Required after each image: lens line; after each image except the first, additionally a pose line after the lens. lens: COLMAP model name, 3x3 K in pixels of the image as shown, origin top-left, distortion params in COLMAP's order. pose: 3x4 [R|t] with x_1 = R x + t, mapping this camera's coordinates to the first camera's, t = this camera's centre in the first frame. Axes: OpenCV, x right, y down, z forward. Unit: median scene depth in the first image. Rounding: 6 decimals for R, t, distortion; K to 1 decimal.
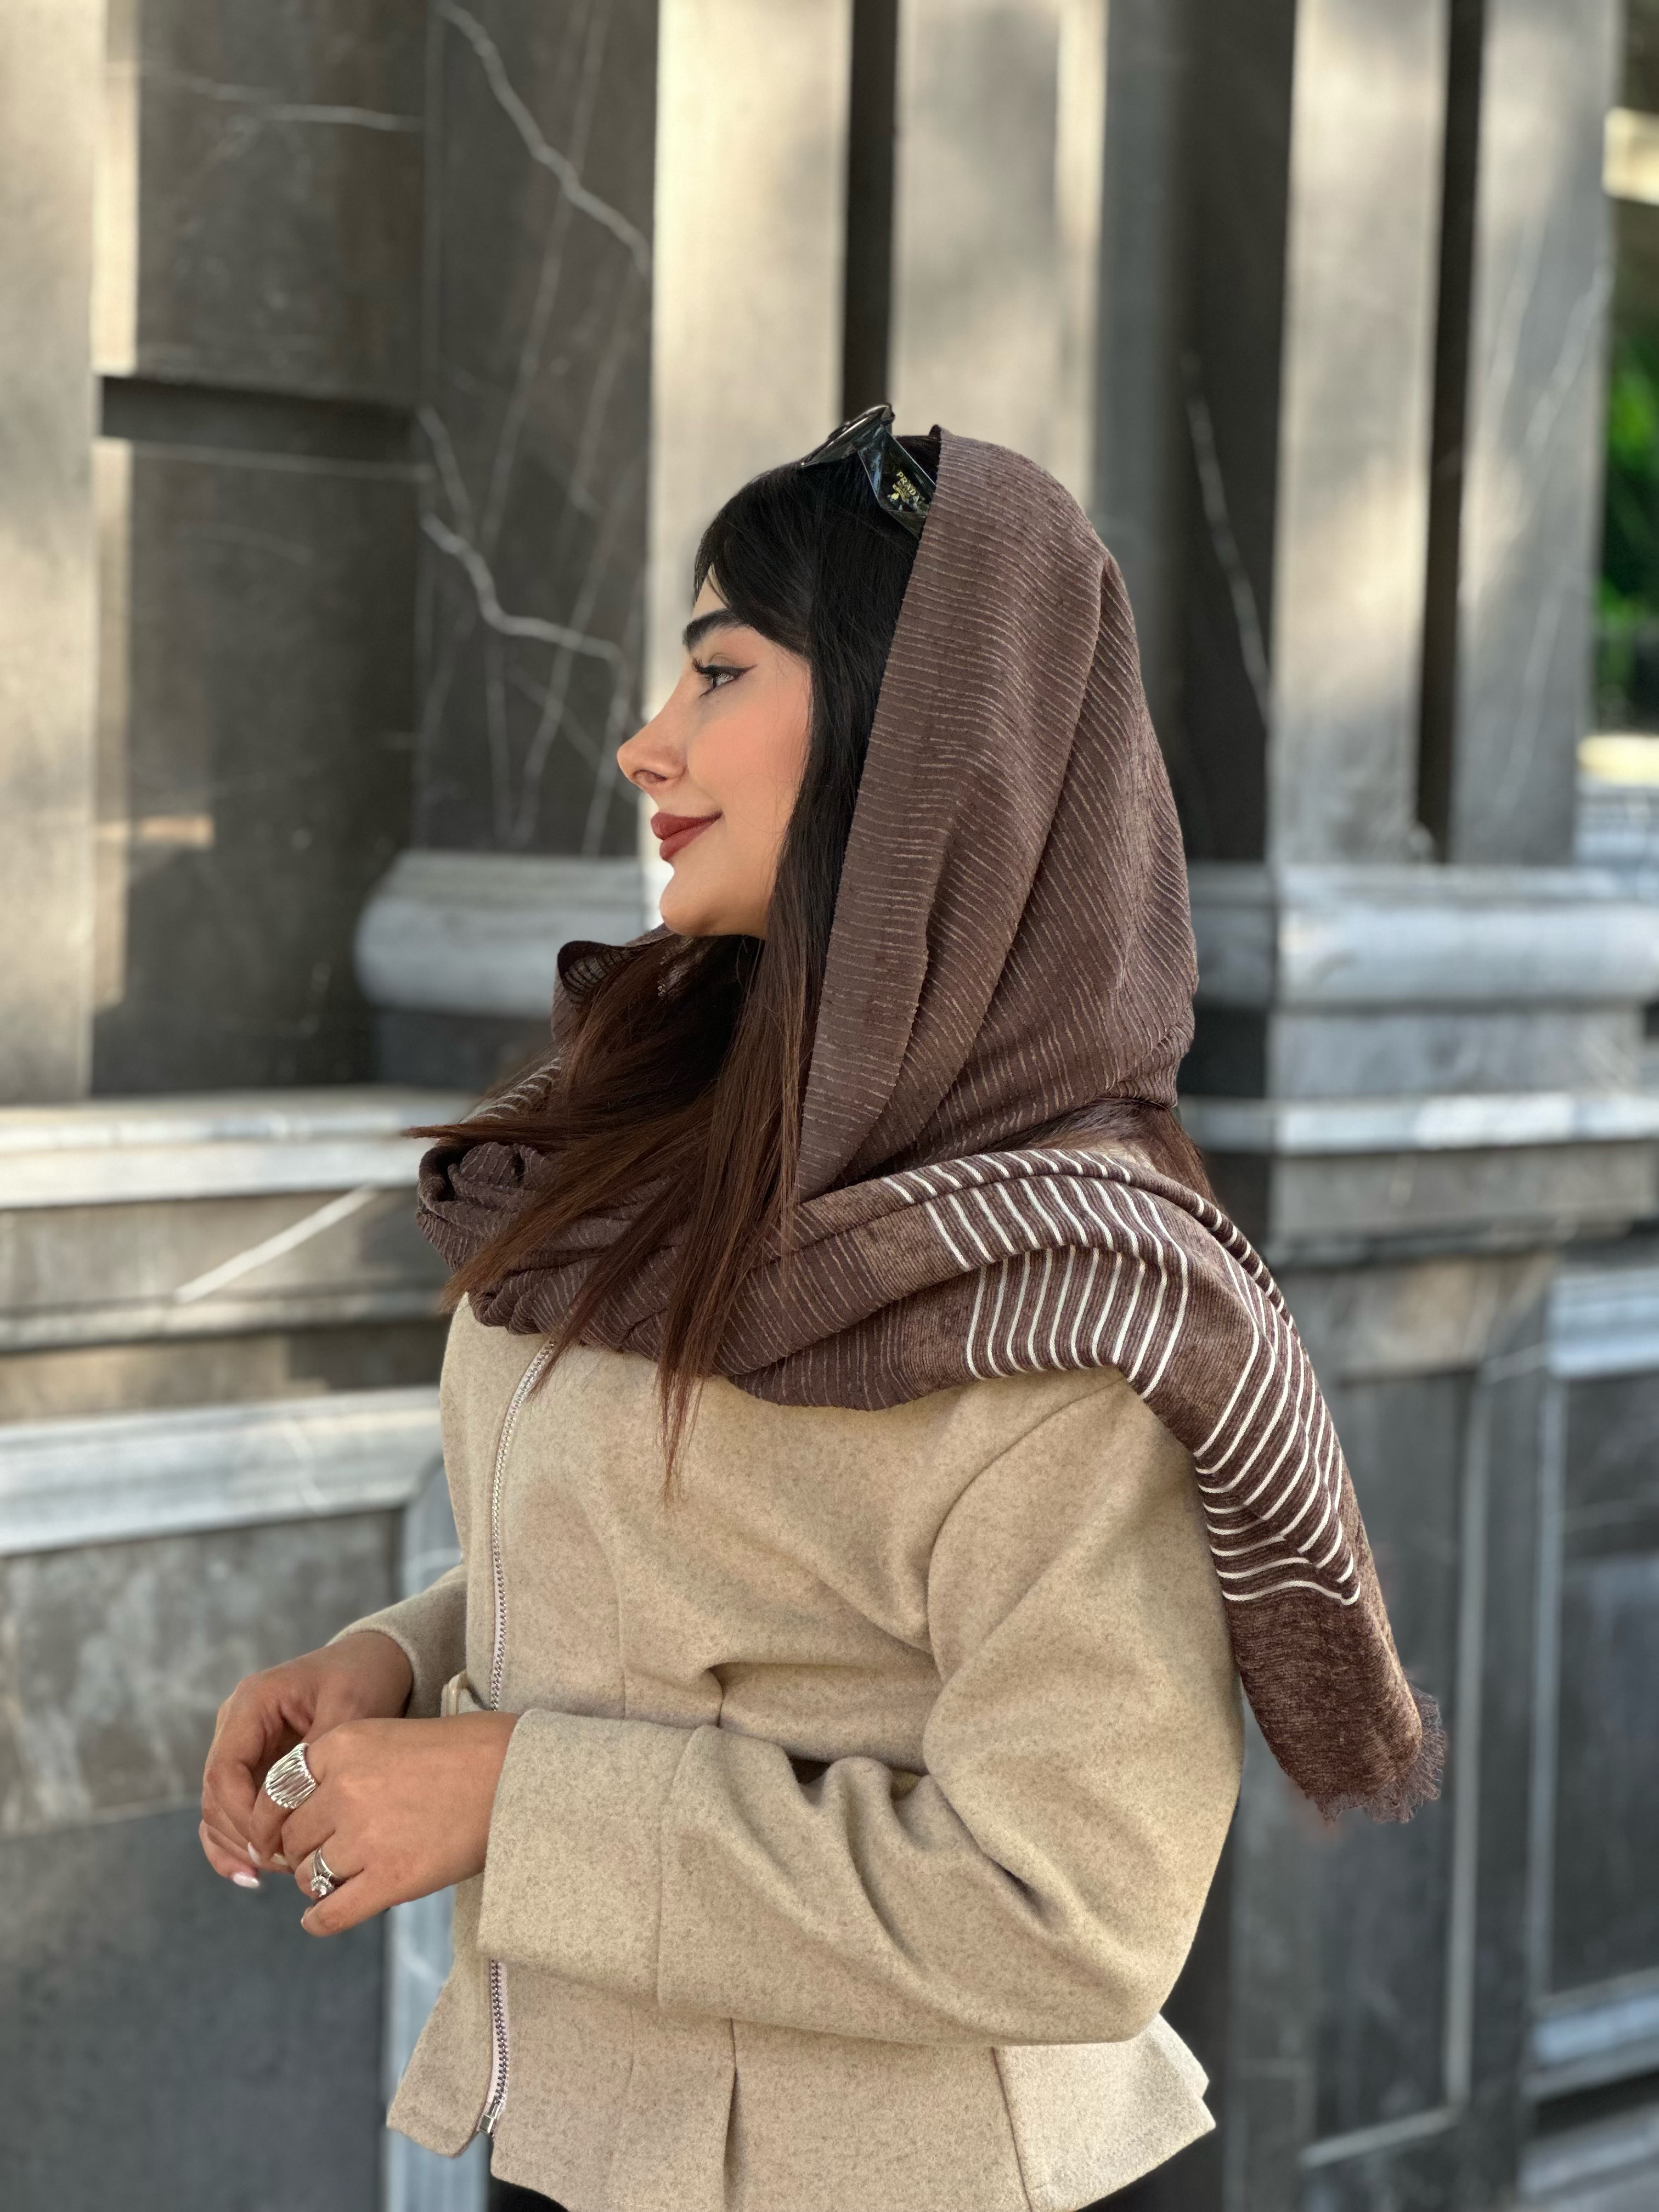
lens RADIAL K [[4958.3, 0, 830.1], [0, 4958.3, 1090.2], [0, 0, 1]] dist [0.168152, 0.027820]
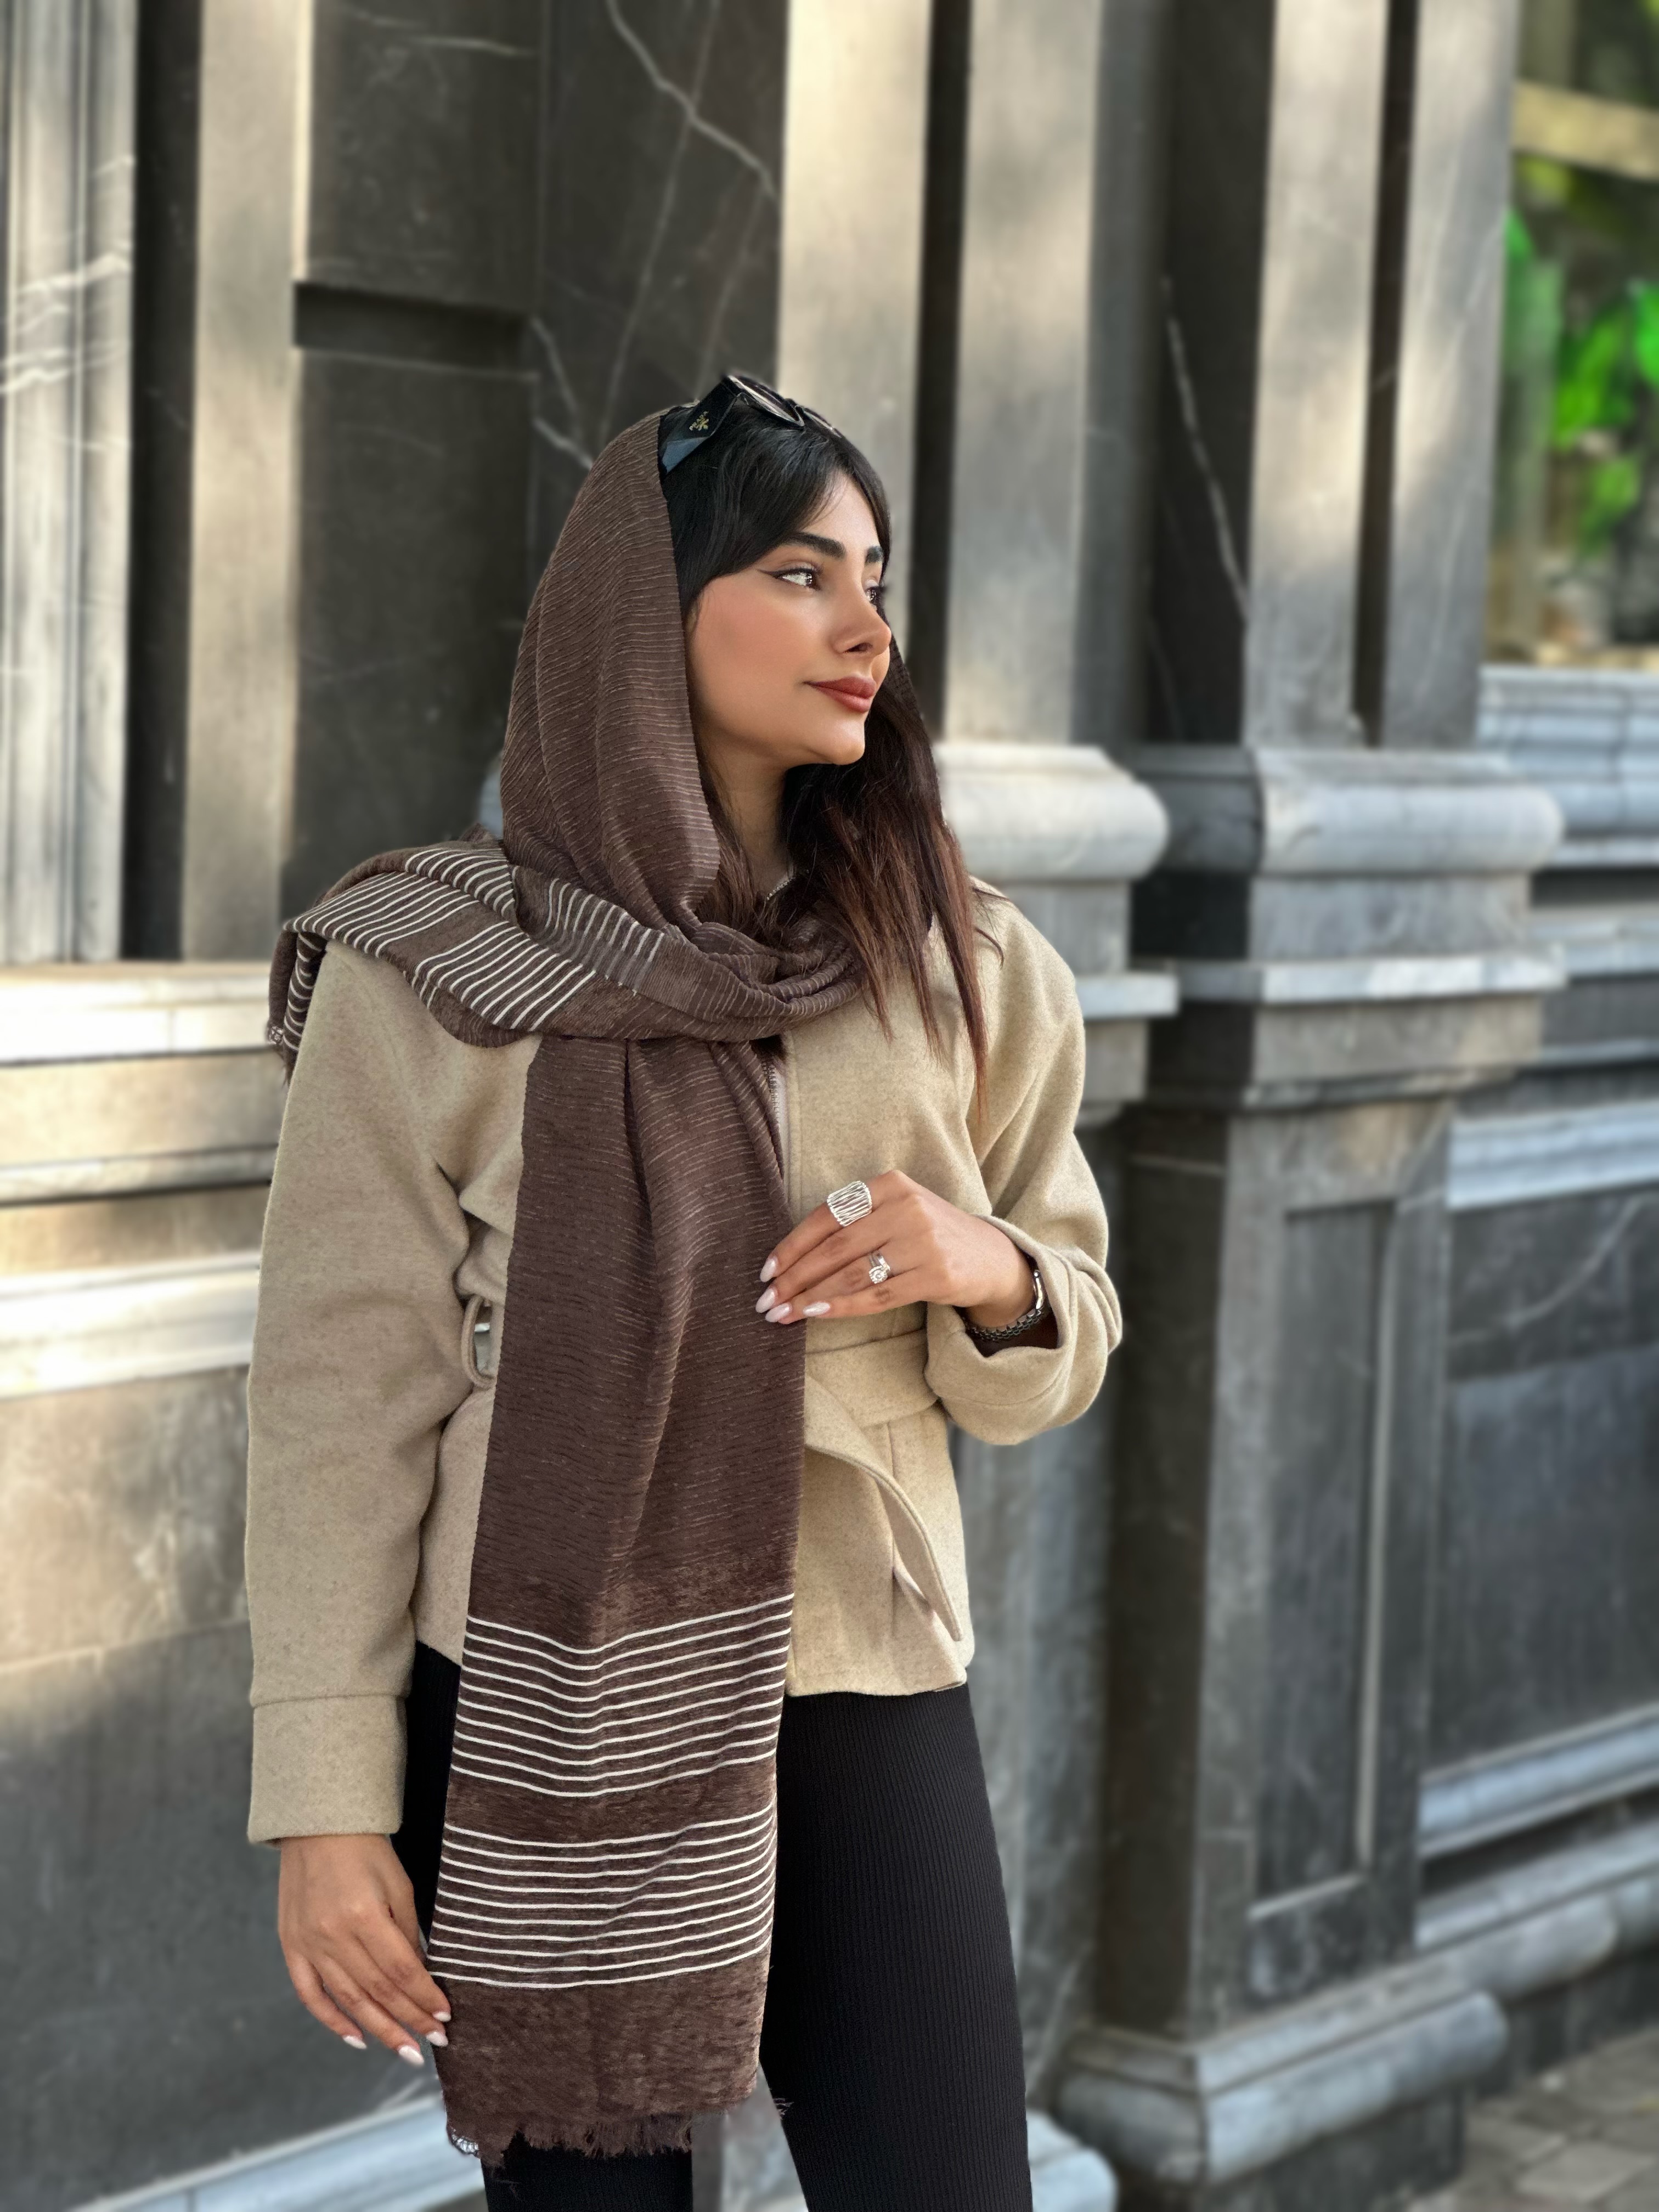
lens RADIAL K [[4958.3, 0, 830.1], [0, 4958.3, 1090.2], [0, 0, 1]] dist [0.168152, 0.027820]
pose [[0.990368, -0.005211, 0.138361, -0.153684], [0.002462, 0.999796, 0.020035, 0.008912], [-0.138438, -0.019501, 0.990179, -0.078487]]
